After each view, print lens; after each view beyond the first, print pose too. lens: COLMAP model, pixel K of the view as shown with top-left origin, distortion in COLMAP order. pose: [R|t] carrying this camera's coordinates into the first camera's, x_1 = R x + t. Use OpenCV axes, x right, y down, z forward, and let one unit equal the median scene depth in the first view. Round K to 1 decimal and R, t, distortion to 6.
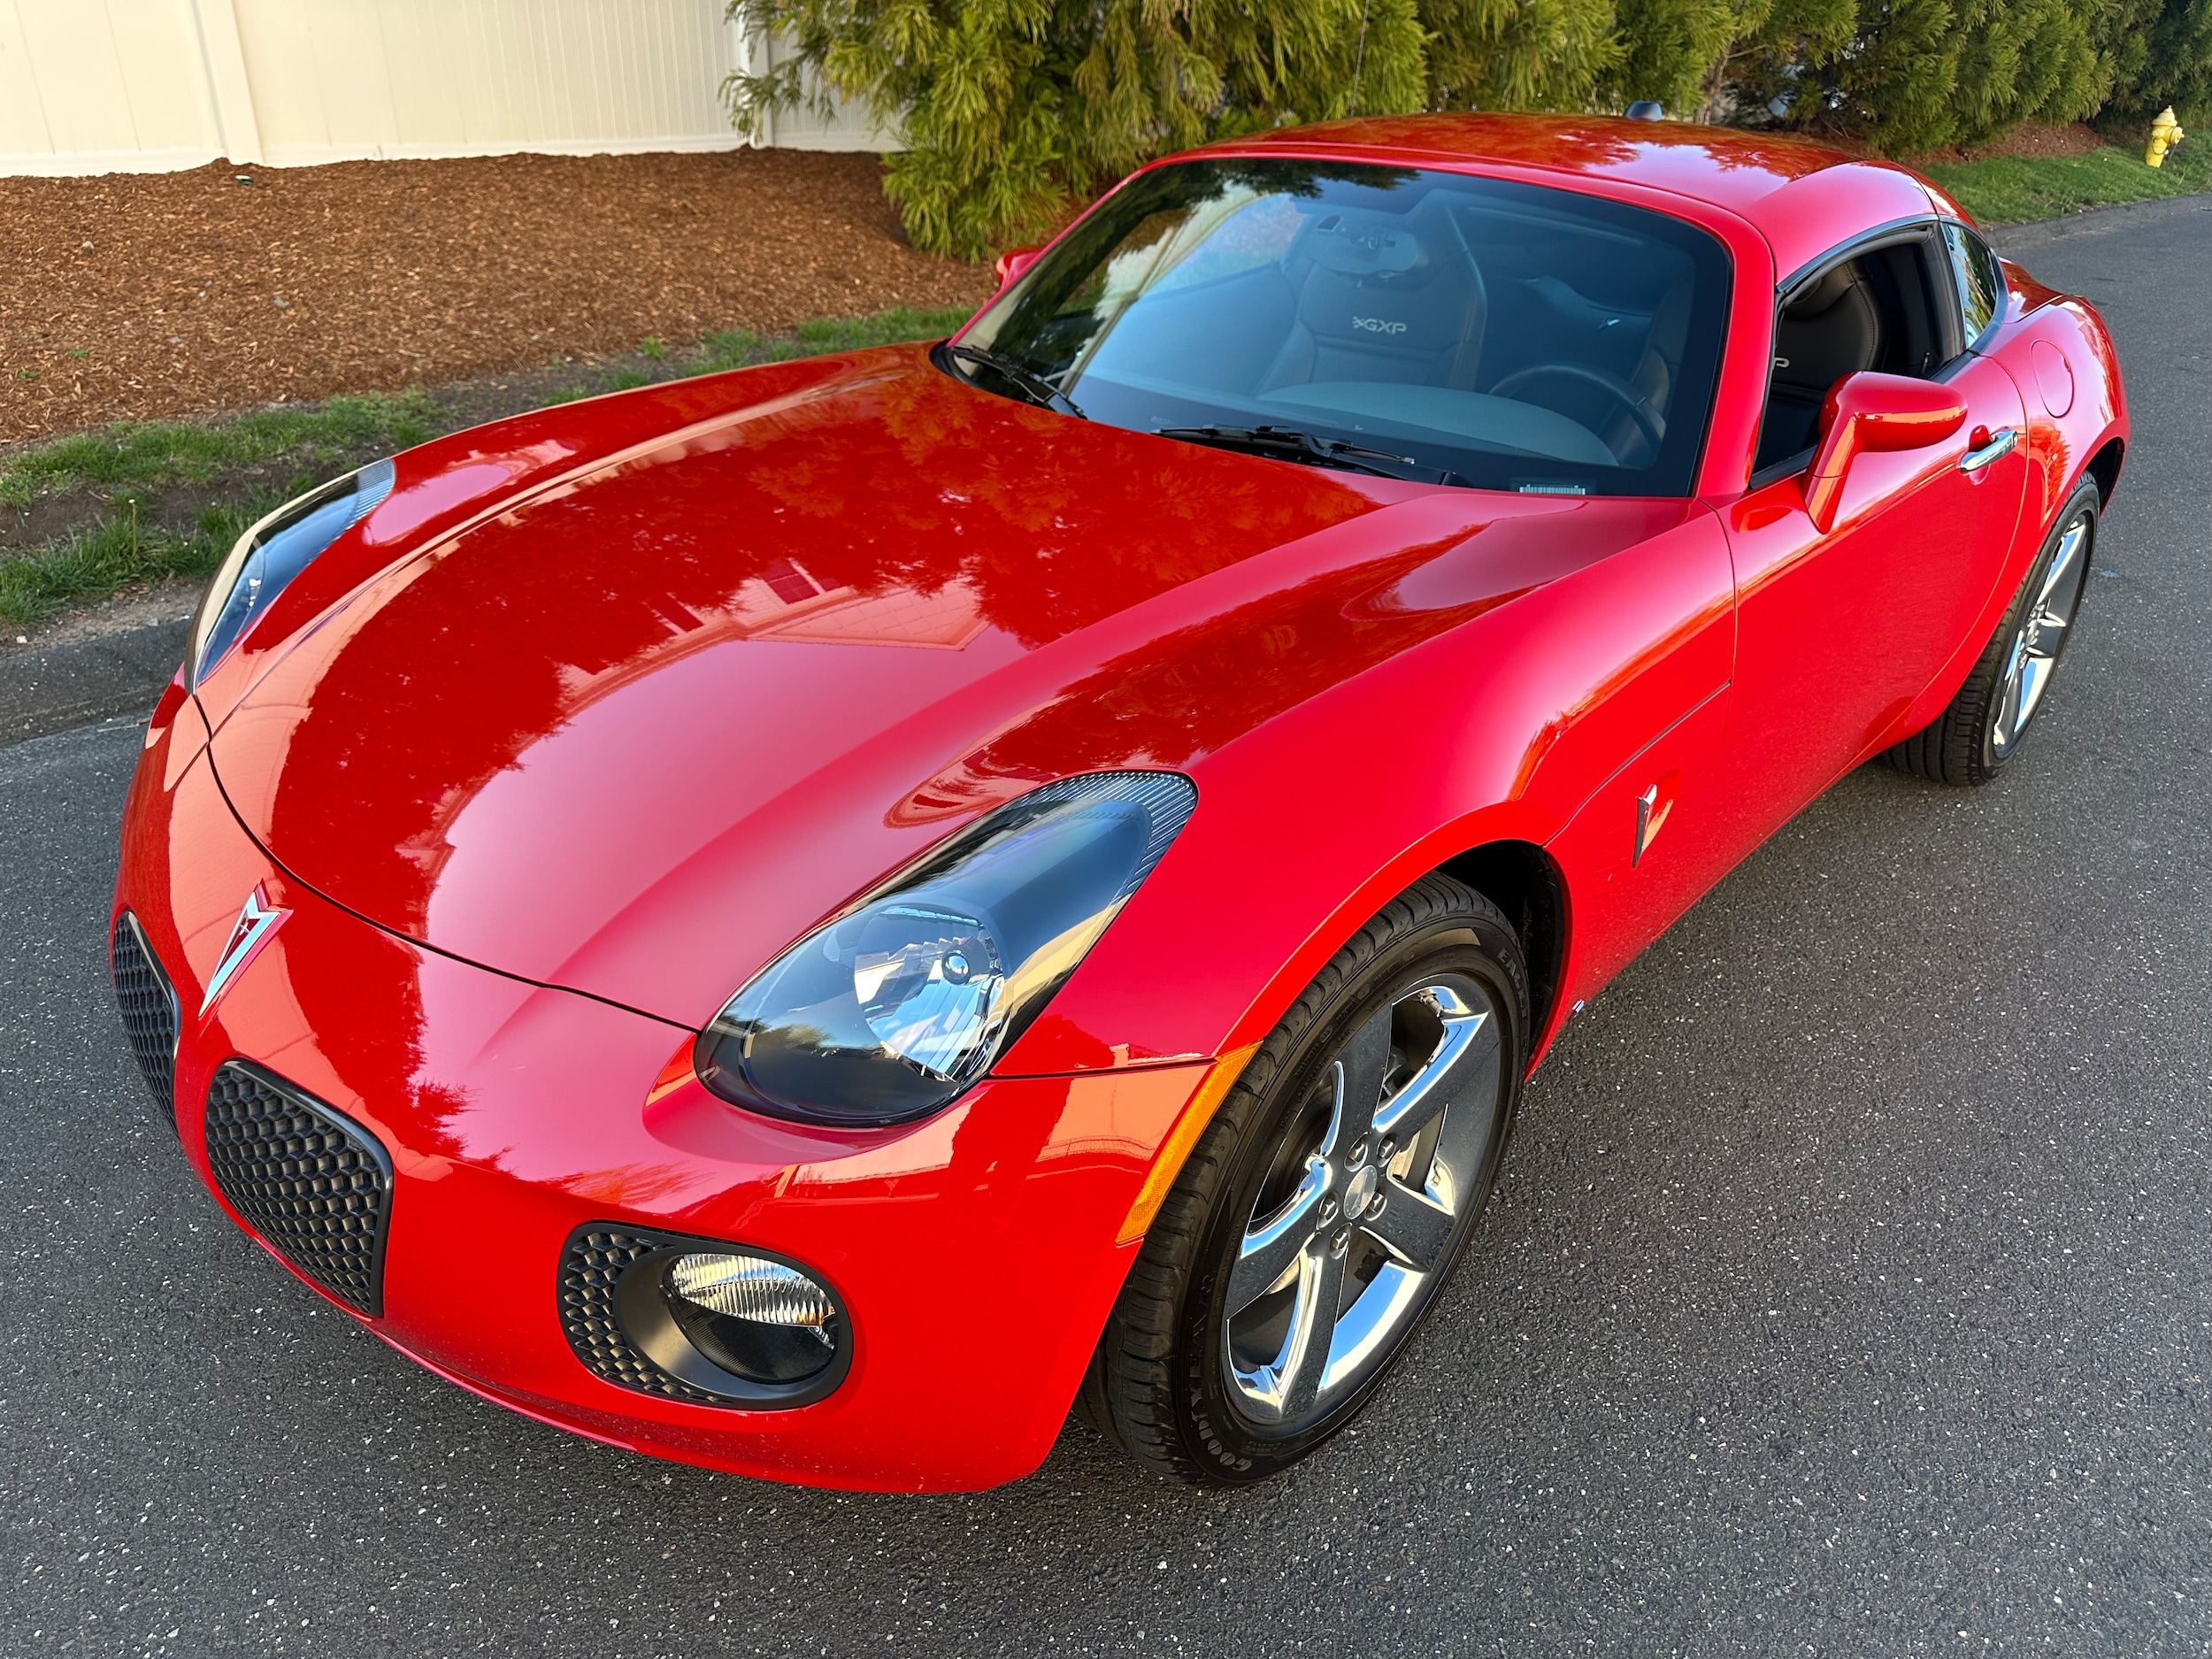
lens RADIAL K [[1586.5, 0, 1124.3], [0, 1586.5, 834.8], [0, 0, 1]] dist [0.012106, -0.021646]
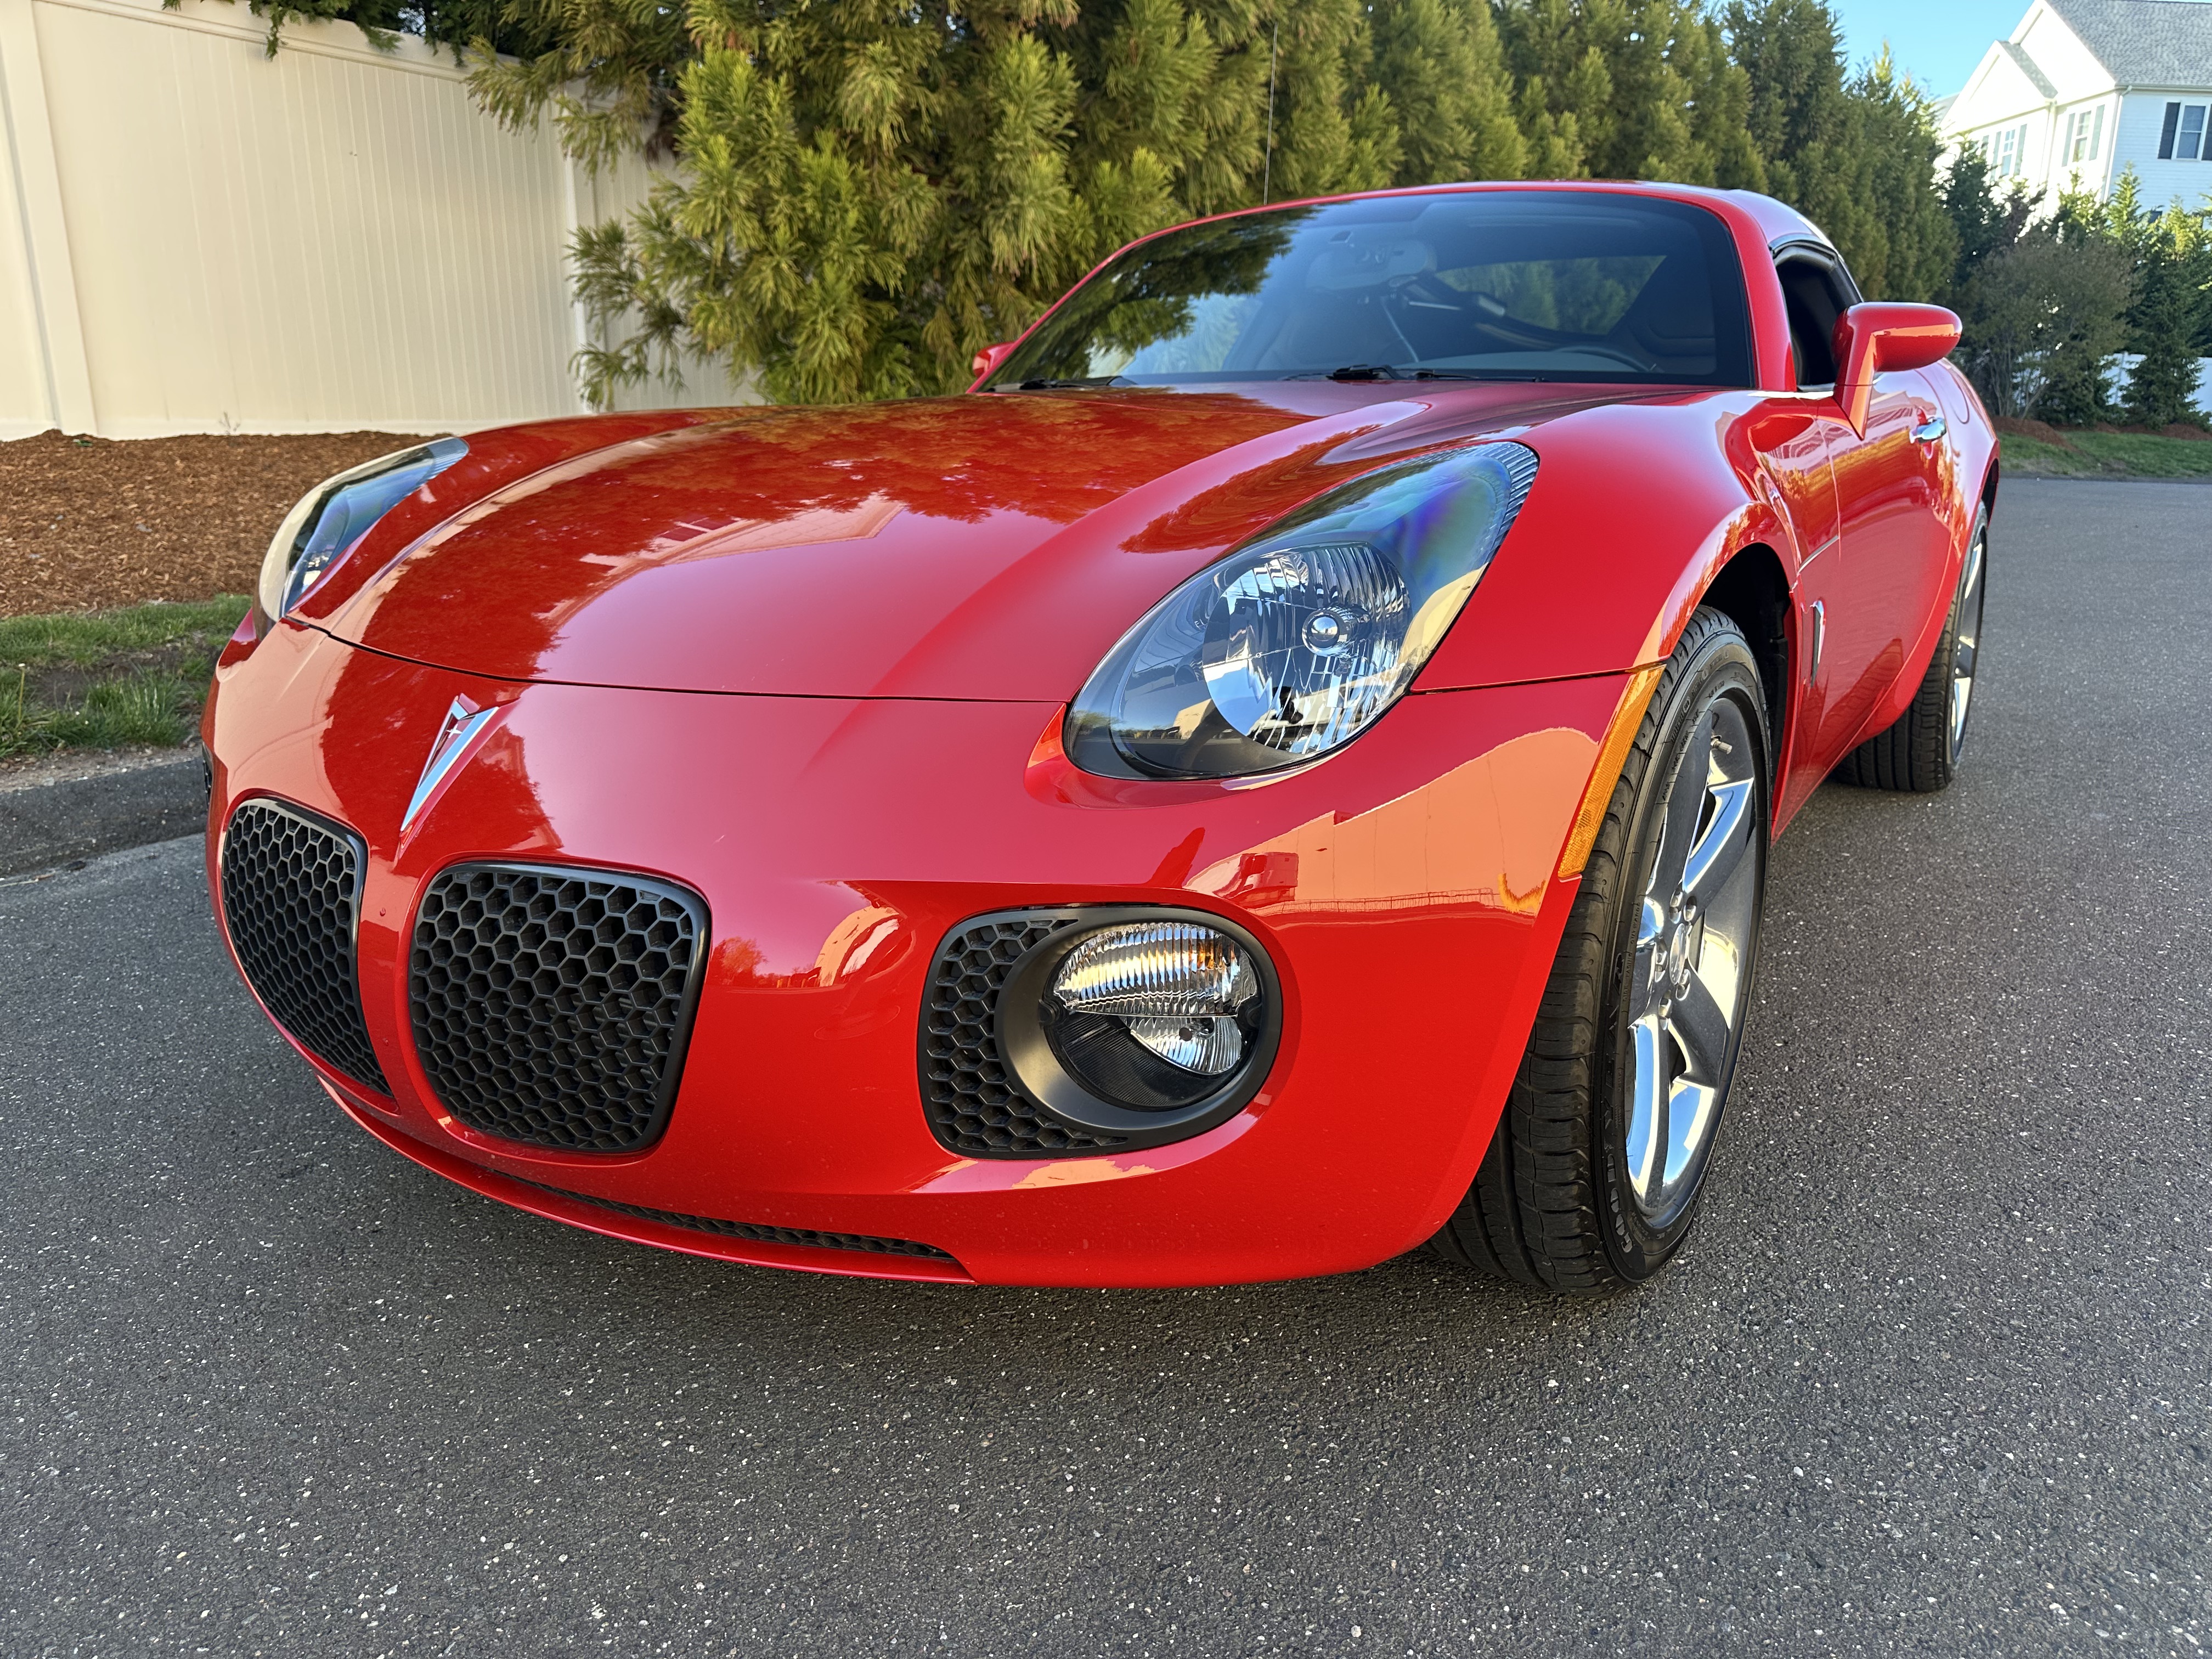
lens RADIAL K [[1584.0, 0, 1122.9], [0, 1584.0, 817.7], [0, 0, 1]] dist [0.018586, -0.030884]
pose [[0.985995, -0.076466, 0.148210, -0.275483], [0.107825, 0.970256, -0.216741, 0.283309], [-0.127228, 0.229686, 0.964913, 0.104749]]
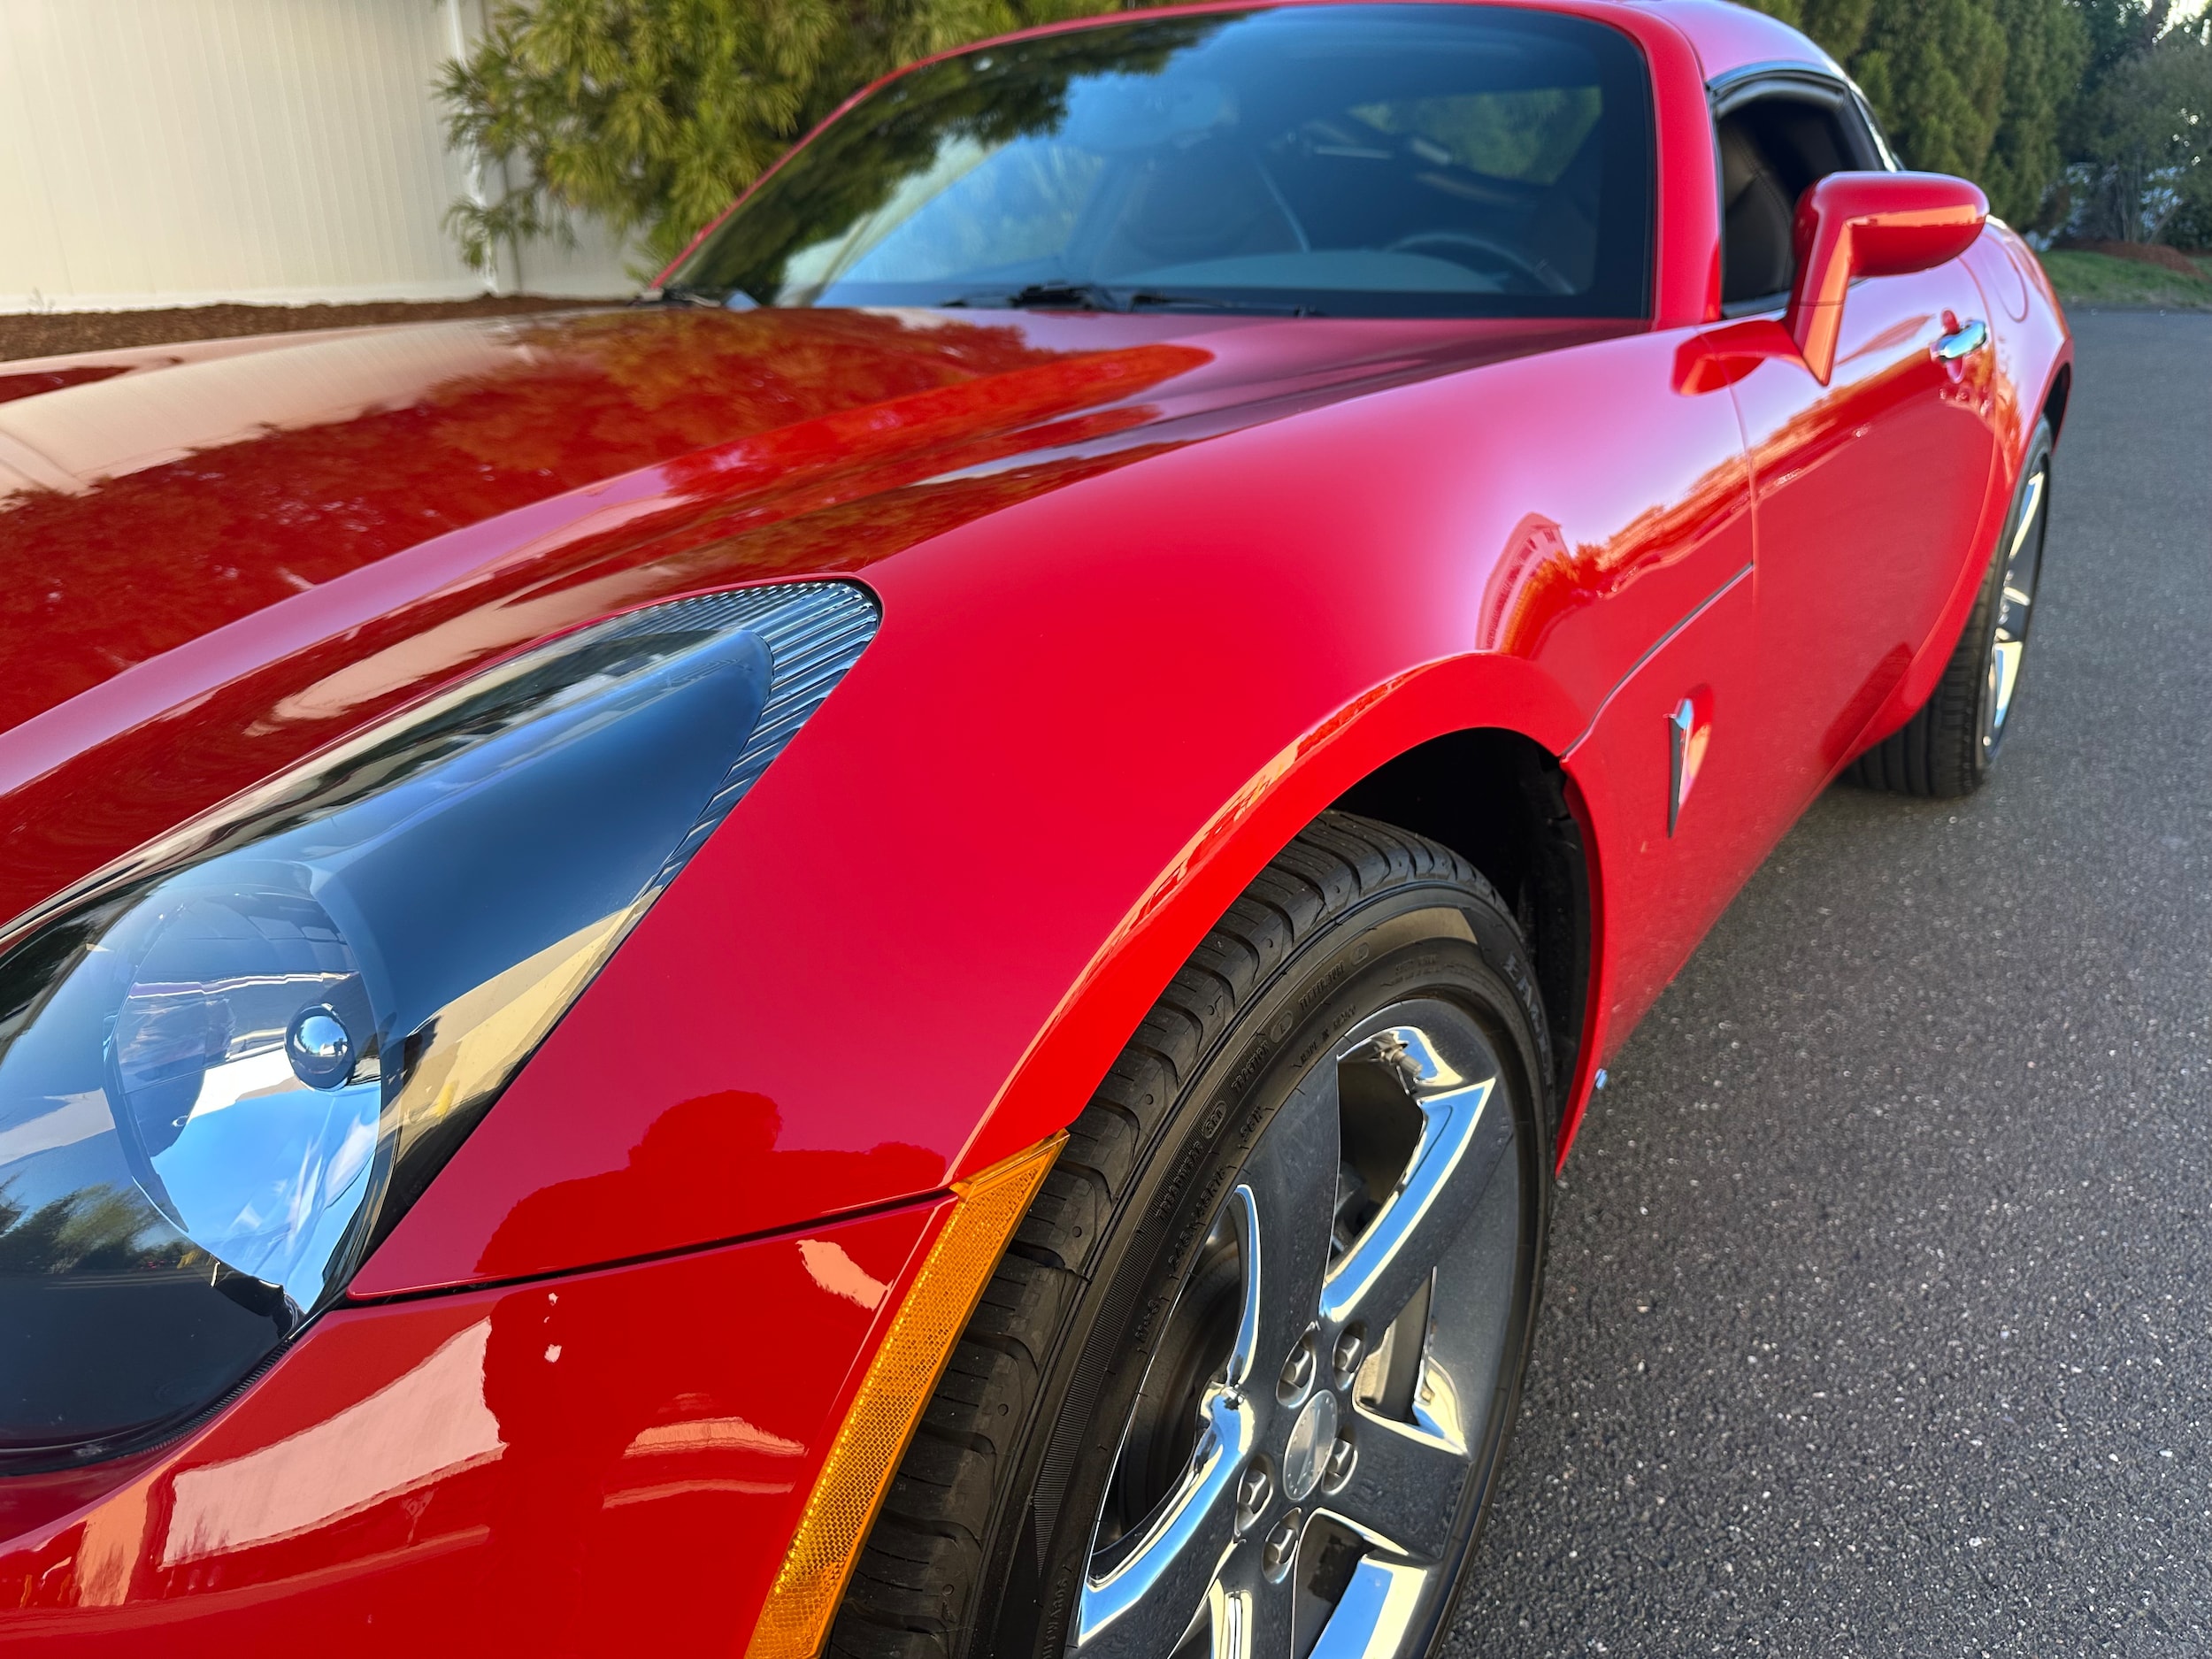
lens RADIAL K [[1586.5, 0, 1126.6], [0, 1586.5, 834.7], [0, 0, 1]] dist [0.012106, -0.021646]
pose [[0.991536, -0.087687, 0.095747, 0.050444], [0.098567, 0.988400, -0.115539, 0.073227], [-0.084505, 0.123998, 0.988678, 0.413667]]
